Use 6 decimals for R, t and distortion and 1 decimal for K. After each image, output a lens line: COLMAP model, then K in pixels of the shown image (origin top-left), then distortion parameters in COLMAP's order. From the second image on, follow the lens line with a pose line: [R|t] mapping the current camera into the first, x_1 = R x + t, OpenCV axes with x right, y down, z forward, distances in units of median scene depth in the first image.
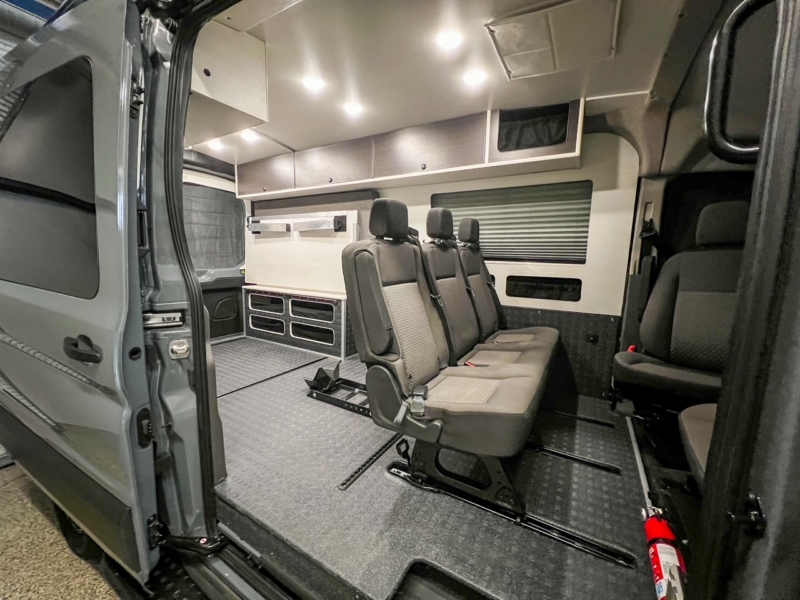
lens RADIAL K [[322.3, 0, 397.1], [0, 322.3, 294.6], [0, 0, 1]] dist [-0.004052, 0.000823]
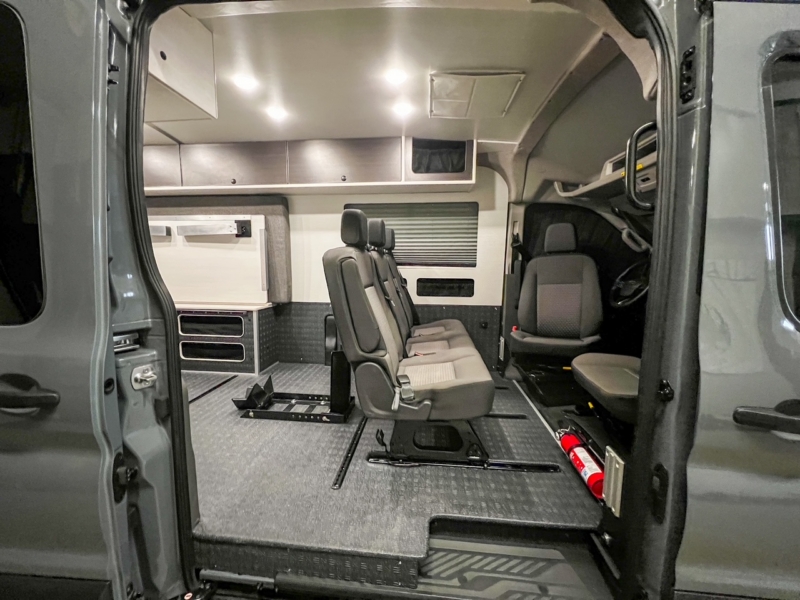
lens RADIAL K [[322.3, 0, 397.5], [0, 322.3, 293.8], [0, 0, 1]] dist [-0.004052, 0.000823]
pose [[0.904736, -0.053331, 0.422622, -0.278512], [0.062763, 0.997993, -0.008425, 0.002337], [-0.421324, 0.034147, 0.906267, -0.025271]]
